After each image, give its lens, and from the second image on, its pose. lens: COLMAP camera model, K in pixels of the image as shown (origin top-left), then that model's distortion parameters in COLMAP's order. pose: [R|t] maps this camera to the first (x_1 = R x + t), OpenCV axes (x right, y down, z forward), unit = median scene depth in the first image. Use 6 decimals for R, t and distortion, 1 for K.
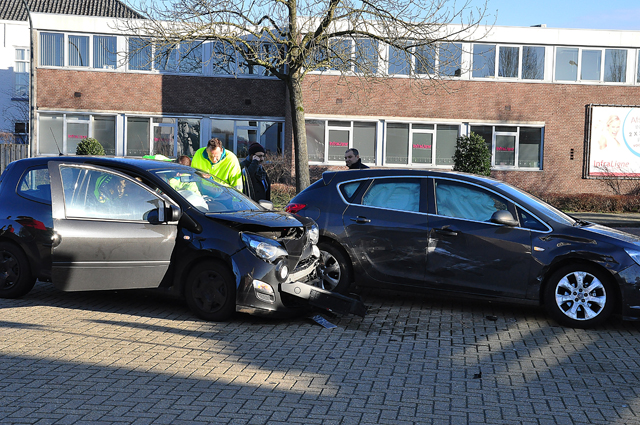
lens RADIAL K [[940.1, 0, 320.8], [0, 940.1, 223.0], [0, 0, 1]] dist [0.130116, 0.080571]
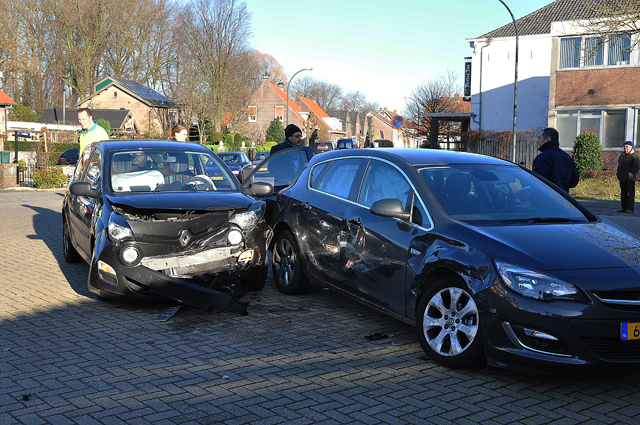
lens RADIAL K [[804.5, 0, 320.0], [0, 804.5, 212.5], [0, 0, 1]] dist [0.065412, 0.089141]
pose [[0.734528, 0.038181, -0.677503, 0.558146], [-0.036630, 0.999191, 0.016598, -0.010356], [0.677589, 0.012625, 0.735333, 0.448346]]
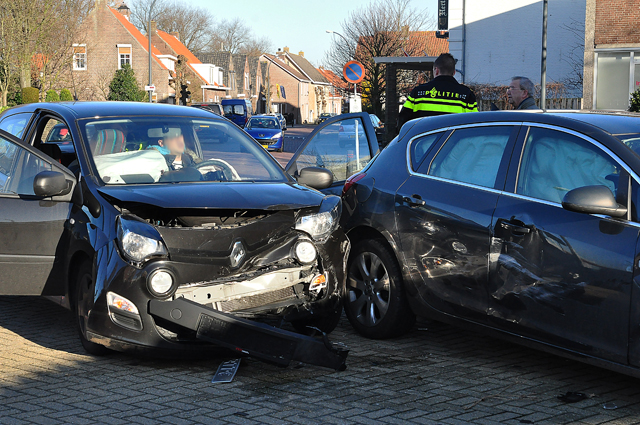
lens RADIAL K [[1303.6, 0, 320.0], [0, 1303.6, 212.5], [0, 0, 1]] dist [0.265587, -0.082150]
pose [[0.806980, 0.022956, -0.590132, 0.461134], [-0.021942, 0.999720, 0.008884, -0.002303], [0.590171, 0.005779, 0.807258, 0.320697]]
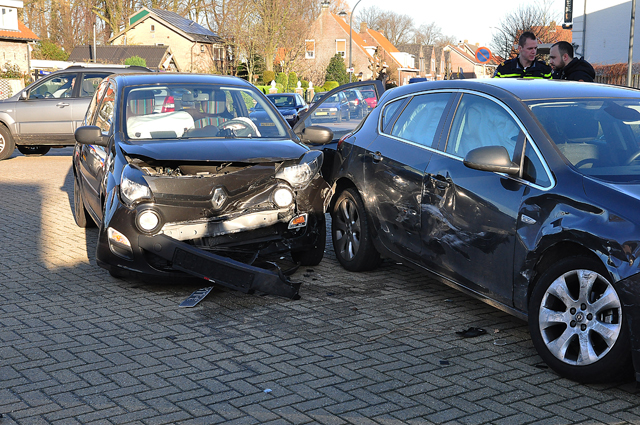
lens RADIAL K [[921.4, 0, 320.0], [0, 921.4, 212.5], [0, 0, 1]] dist [0.099094, 0.099425]
pose [[0.683044, 0.075110, -0.726505, 0.493102], [-0.033547, 0.996875, 0.071522, -0.009516], [0.729606, -0.024481, 0.683429, 0.512343]]
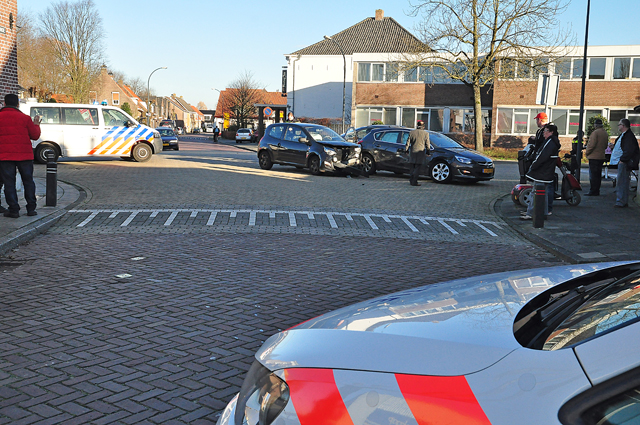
lens RADIAL K [[690.1, 0, 320.0], [0, 690.1, 212.5], [0, 0, 1]] dist [-0.002395, 0.202292]
pose [[0.912420, 0.048509, -0.406370, 0.720569], [-0.032293, 0.998388, 0.046671, 0.103514], [0.407979, -0.029460, 0.912516, -0.936354]]
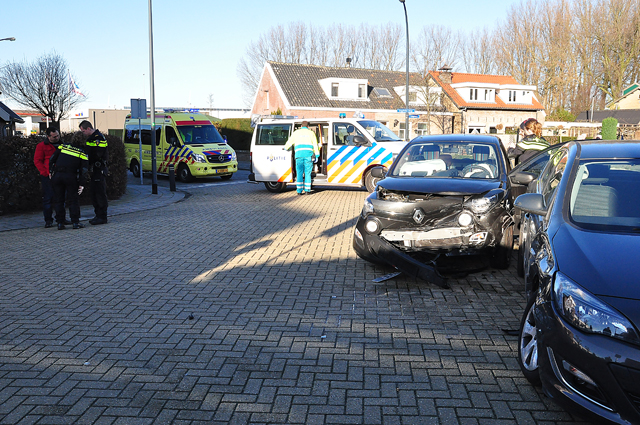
lens RADIAL K [[581.6, 0, 331.0], [0, 581.6, 212.1], [0, 0, 1]] dist [-0.004672, 0.007860]
pose [[0.064862, 0.104622, -0.992395, 0.592379], [-0.066908, 0.992707, 0.100282, -0.031817], [0.995649, 0.059895, 0.071389, 0.759559]]
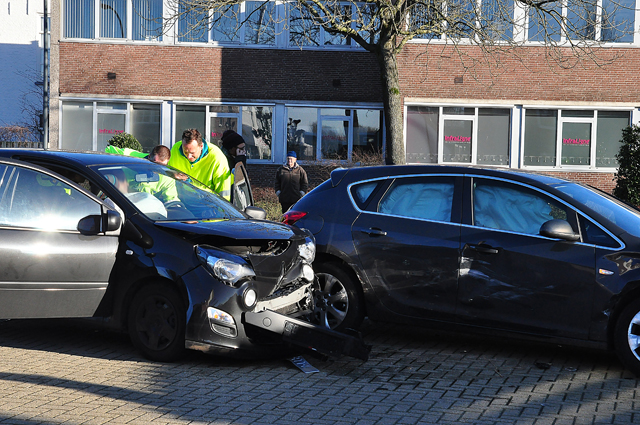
lens RADIAL K [[1303.6, 0, 320.0], [0, 1303.6, 212.5], [0, 0, 1]] dist [0.265587, -0.082150]
pose [[0.992905, 0.002189, -0.118889, 0.122164], [-0.005756, 0.999543, -0.029669, 0.011896], [0.118770, 0.030142, 0.992464, -0.042081]]
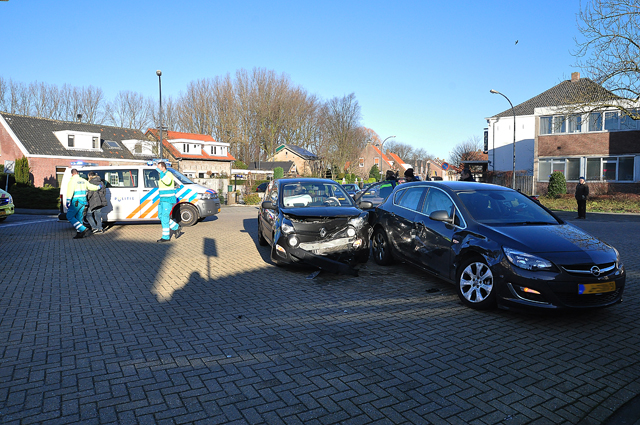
lens RADIAL K [[458.3, 0, 325.8], [0, 458.3, 210.1], [0, 0, 1]] dist [-0.129172, 0.107451]
pose [[0.616107, 0.026308, -0.787223, 0.556655], [-0.036511, 0.999322, 0.004821, -0.010323], [0.786816, 0.025772, 0.616649, 0.450391]]
